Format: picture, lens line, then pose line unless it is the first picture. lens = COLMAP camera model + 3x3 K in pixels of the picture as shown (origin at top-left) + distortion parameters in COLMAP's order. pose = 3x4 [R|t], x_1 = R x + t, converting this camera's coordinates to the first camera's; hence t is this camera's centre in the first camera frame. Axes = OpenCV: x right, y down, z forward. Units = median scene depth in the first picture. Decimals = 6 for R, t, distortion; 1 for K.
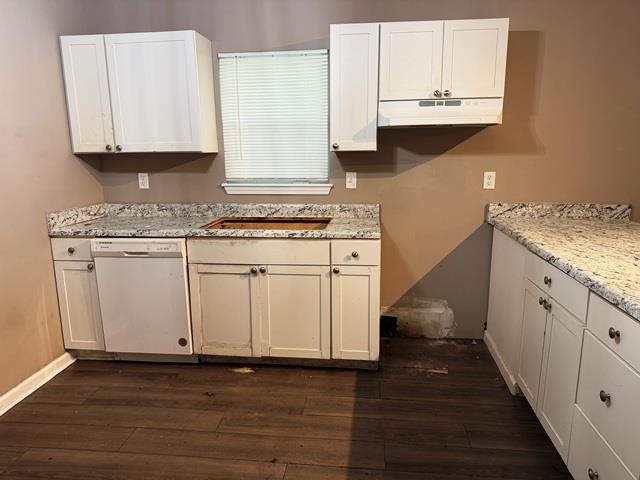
lens RADIAL K [[448.3, 0, 321.3], [0, 448.3, 244.4], [0, 0, 1]] dist [0.117184, -0.153975]
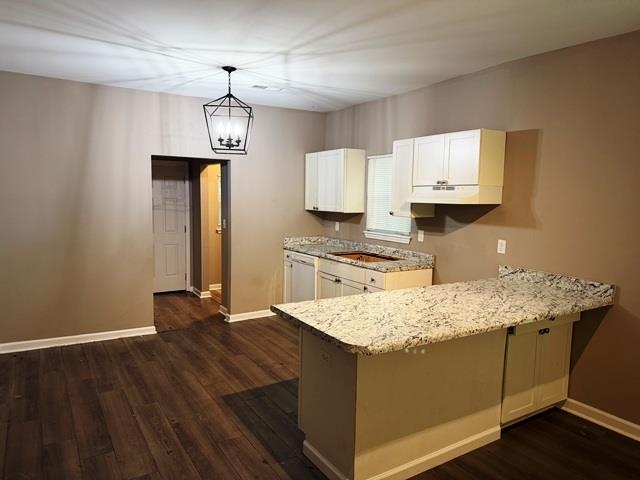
lens RADIAL K [[448.3, 0, 321.3], [0, 448.3, 244.4], [0, 0, 1]] dist [0.117184, -0.153975]
pose [[0.614588, 0.108177, -0.781396, 1.042095], [-0.184942, 0.982704, -0.009416, -0.045453], [0.766863, 0.150300, 0.623965, -0.144652]]
